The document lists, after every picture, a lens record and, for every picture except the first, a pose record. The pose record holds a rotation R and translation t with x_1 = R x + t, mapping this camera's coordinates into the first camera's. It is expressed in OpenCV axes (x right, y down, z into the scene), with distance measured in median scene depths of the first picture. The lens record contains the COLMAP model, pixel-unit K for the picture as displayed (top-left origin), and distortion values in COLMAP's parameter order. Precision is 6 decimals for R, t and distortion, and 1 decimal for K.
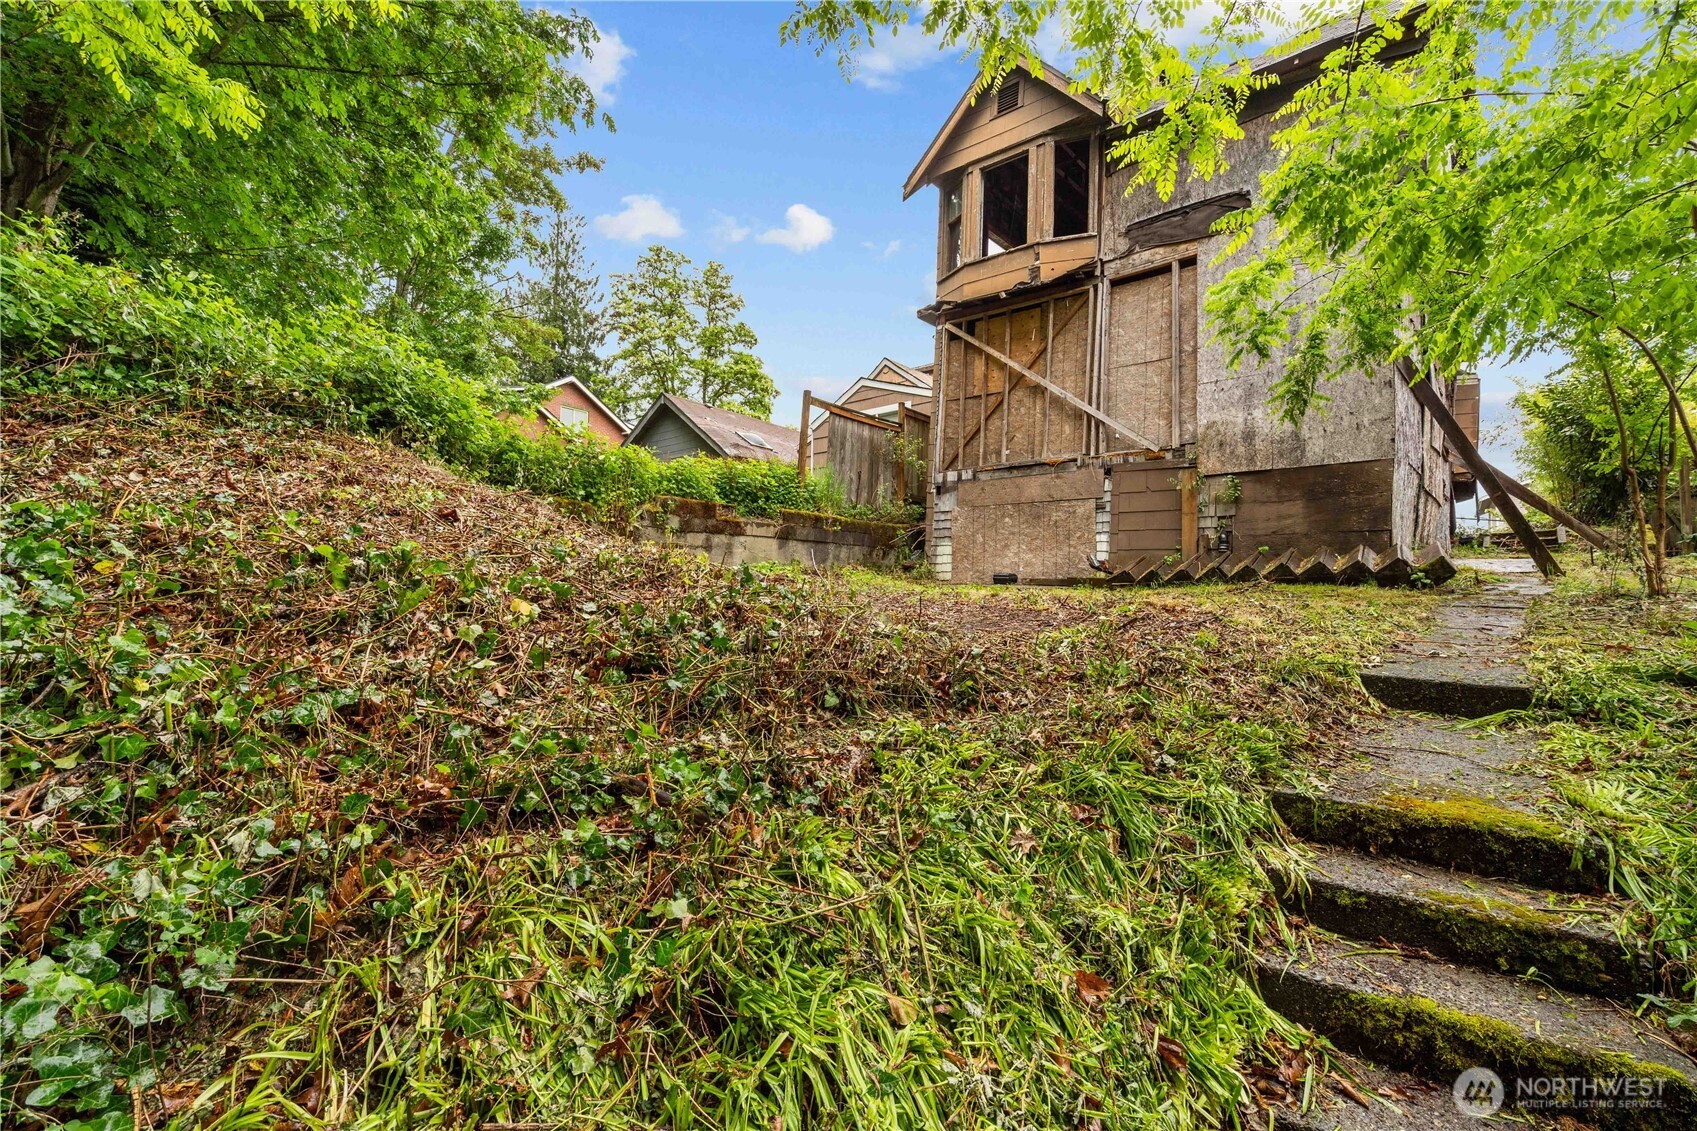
lens RADIAL K [[770.3, 0, 833.9], [0, 770.3, 564.4], [0, 0, 1]] dist [-0.004414, 0.003330]
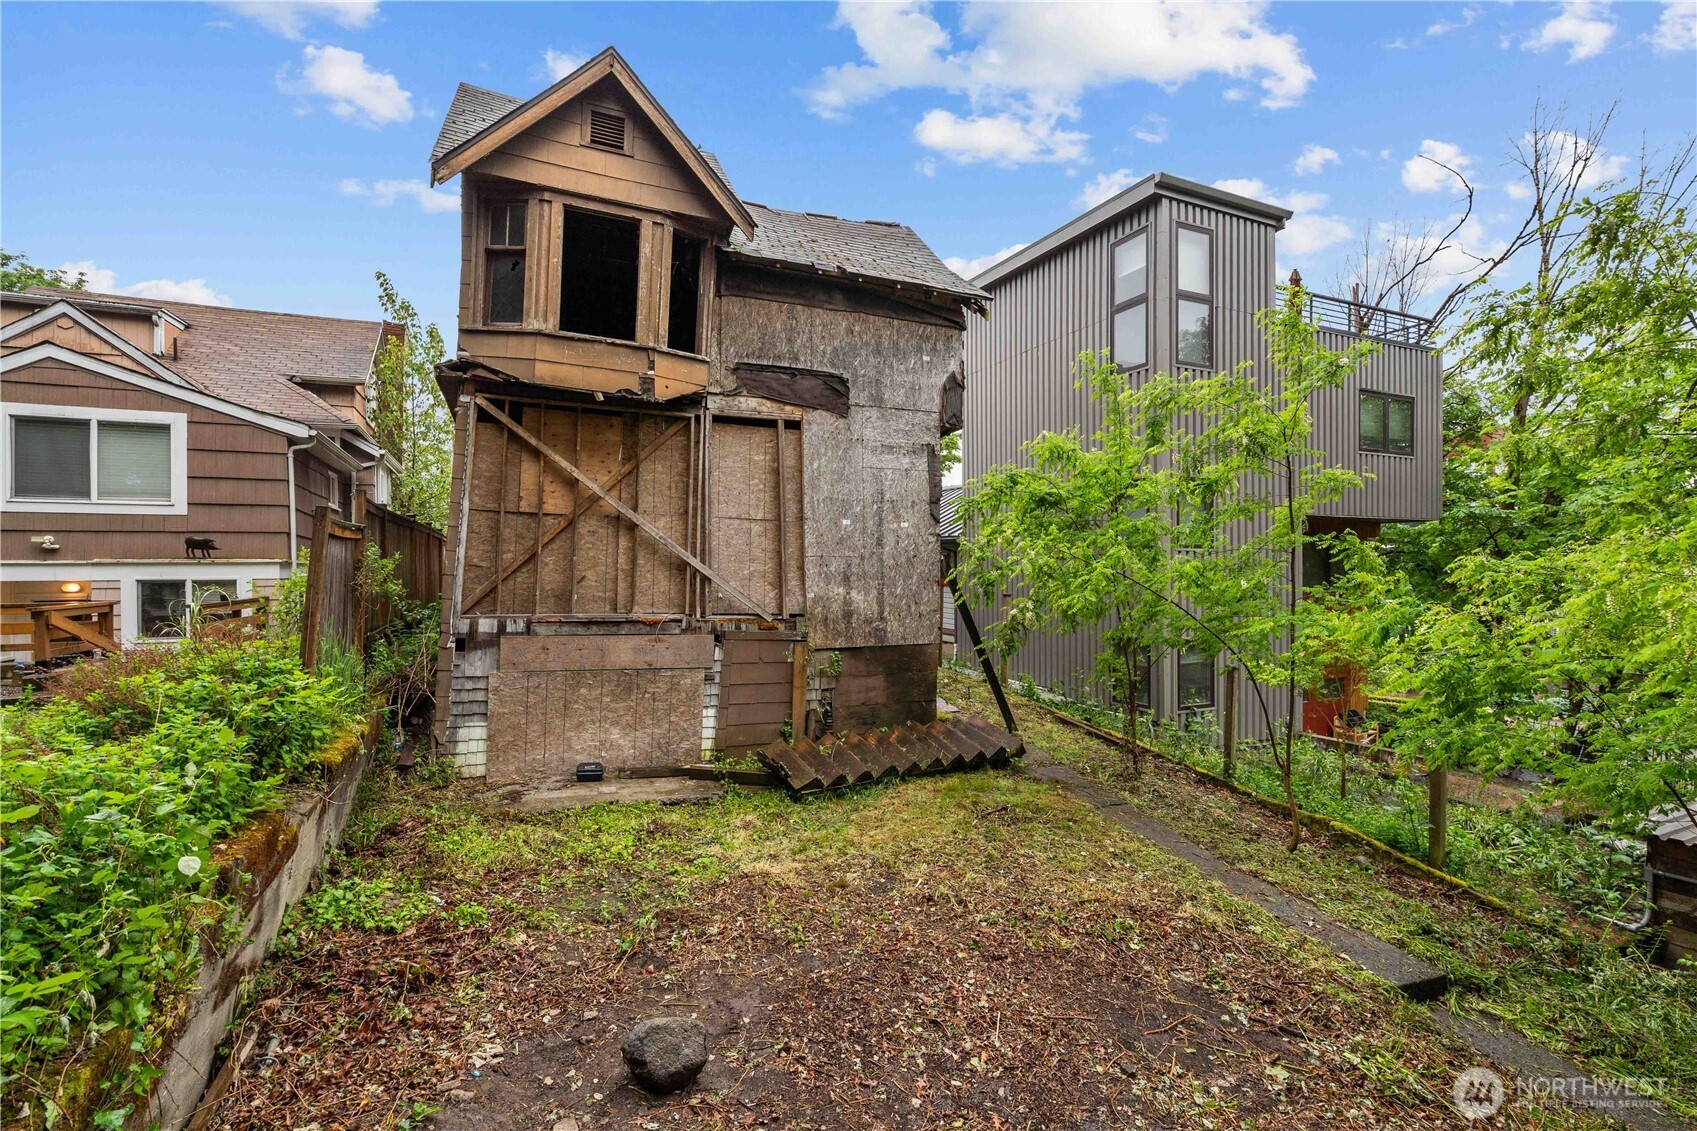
lens RADIAL K [[770.3, 0, 833.9], [0, 770.3, 564.4], [0, 0, 1]] dist [-0.004414, 0.003330]
pose [[0.428346, -0.003940, 0.903606, -0.374827], [-0.046222, 0.998586, 0.026265, -0.225796], [-0.902432, -0.053017, 0.427558, 0.483233]]
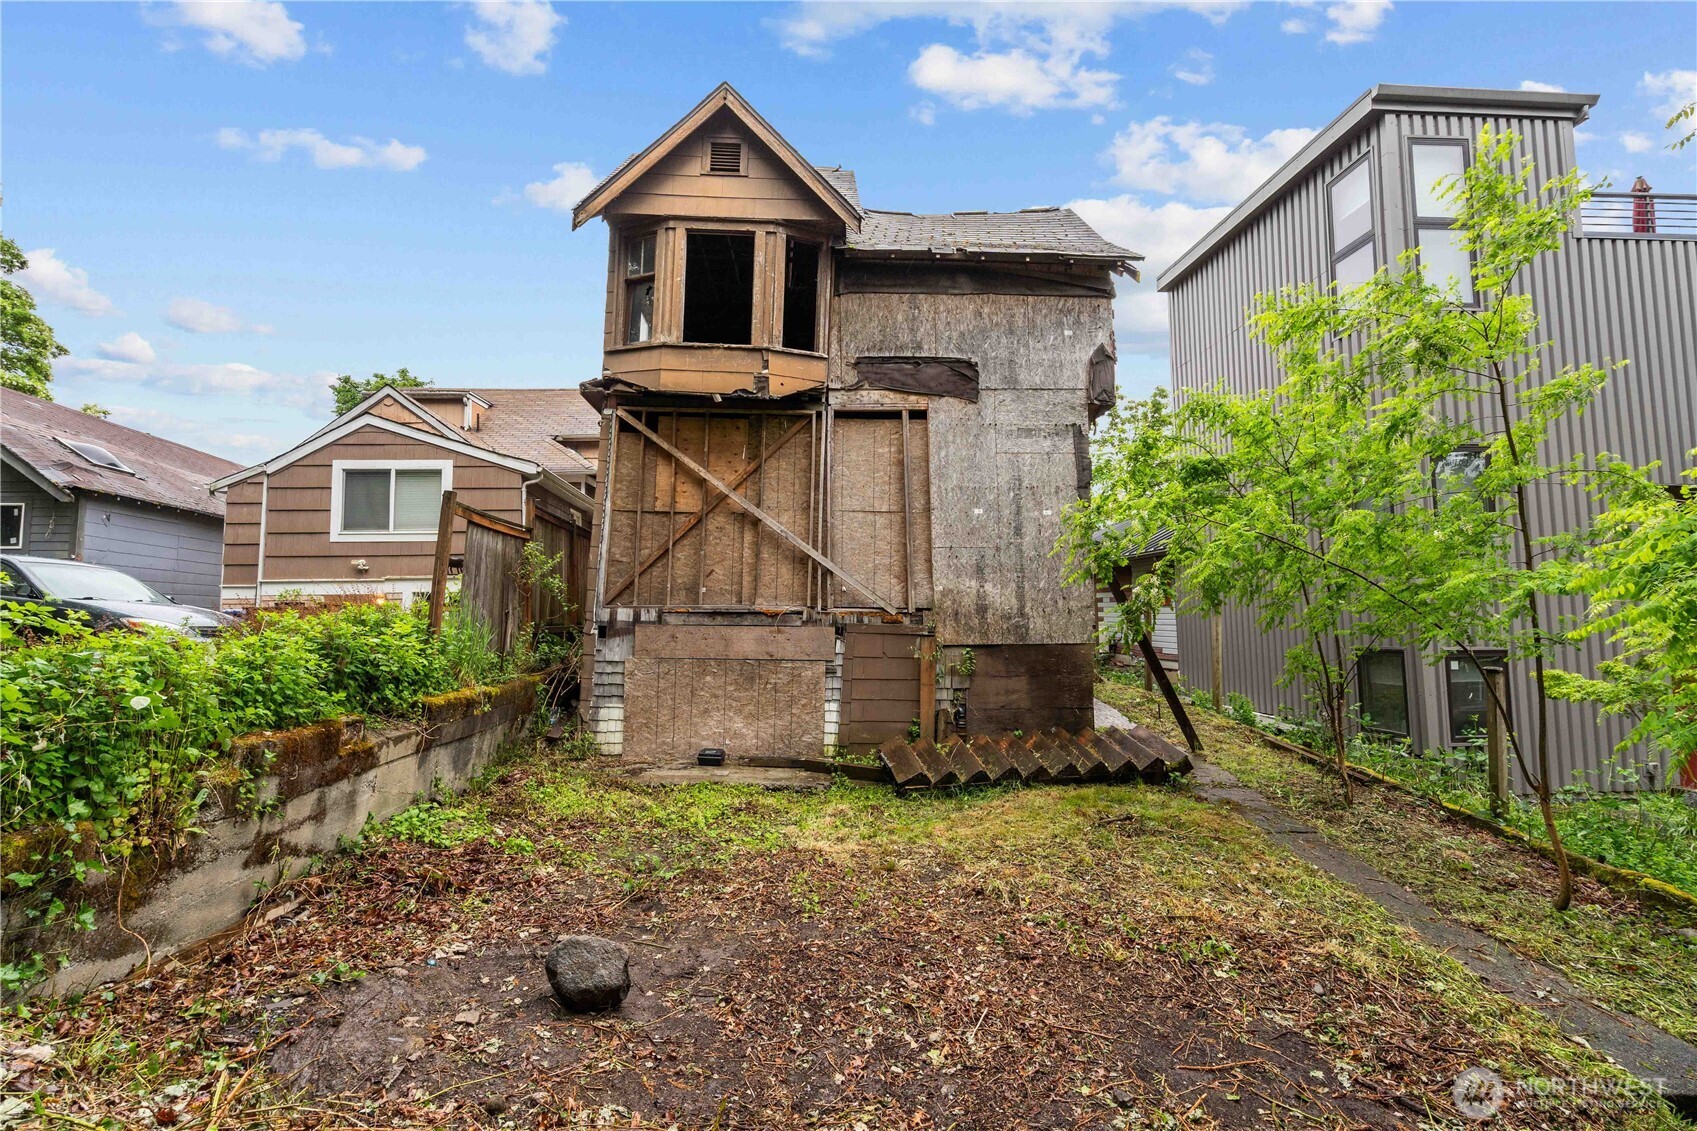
lens RADIAL K [[770.3, 0, 833.9], [0, 770.3, 564.4], [0, 0, 1]] dist [-0.004414, 0.003330]
pose [[0.714063, 0.038993, 0.698994, -0.254907], [-0.022414, 0.999209, -0.032843, -0.160745], [-0.699722, 0.007785, 0.714373, 0.361162]]
